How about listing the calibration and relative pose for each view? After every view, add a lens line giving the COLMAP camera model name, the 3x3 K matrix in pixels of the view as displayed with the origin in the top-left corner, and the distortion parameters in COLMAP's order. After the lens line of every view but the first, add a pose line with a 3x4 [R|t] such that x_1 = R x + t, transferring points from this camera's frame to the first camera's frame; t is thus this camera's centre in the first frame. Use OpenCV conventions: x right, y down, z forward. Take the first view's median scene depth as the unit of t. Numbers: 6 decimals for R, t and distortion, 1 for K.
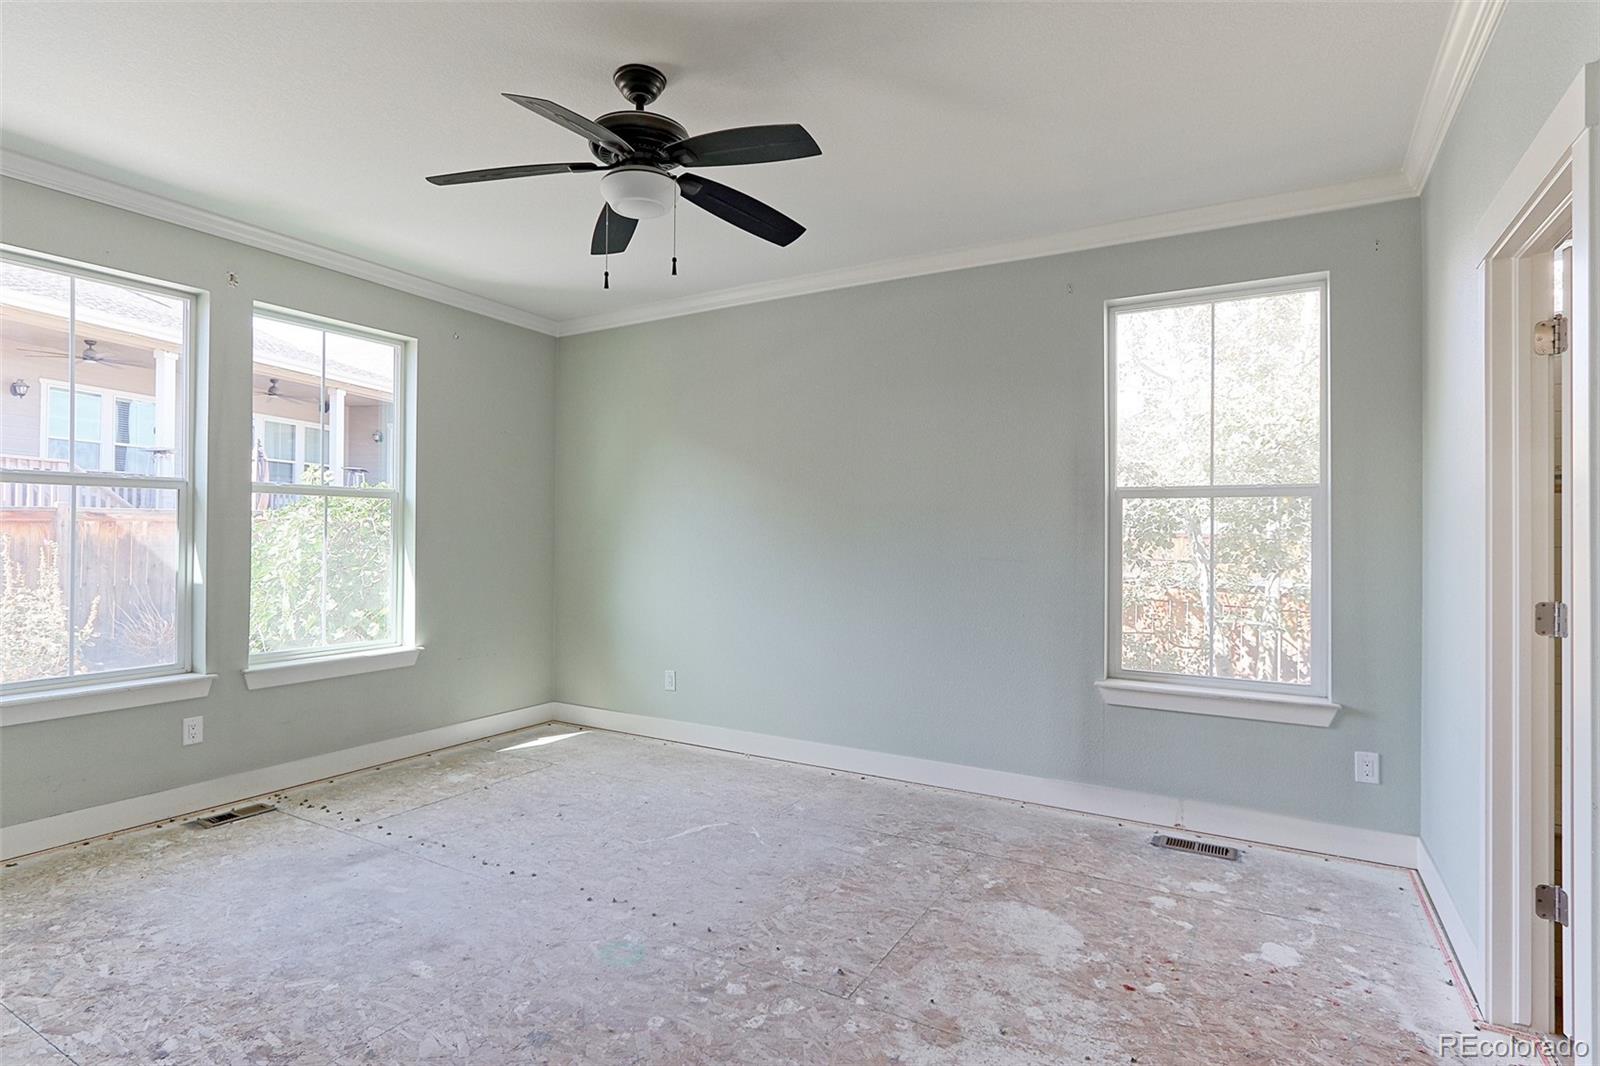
lens RADIAL K [[825.0, 0, 793.7], [0, 825.0, 528.6], [0, 0, 1]] dist [-0.005160, 0.000620]
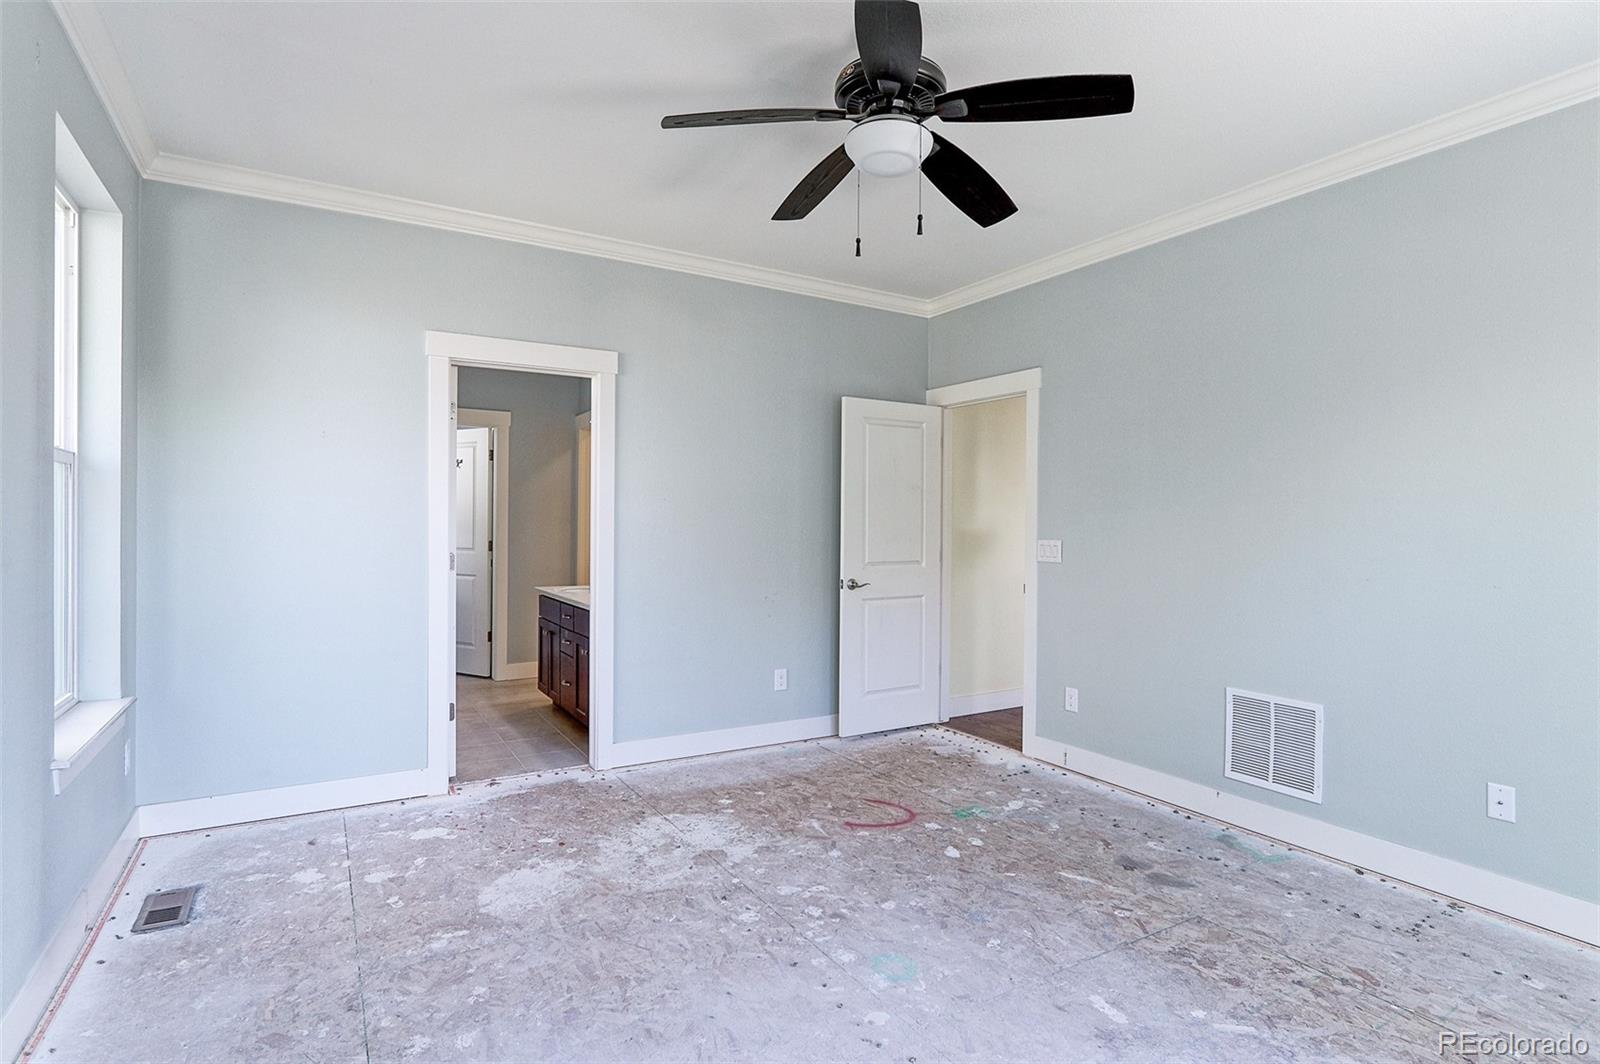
lens RADIAL K [[809.1, 0, 789.6], [0, 809.1, 531.2], [0, 0, 1]] dist [-0.002627, 0.001115]
pose [[-0.872809, -0.021934, 0.487569, -0.510749], [-0.019714, 0.999759, 0.009685, 0.006536], [-0.487664, -0.001158, -0.873031, 1.752306]]
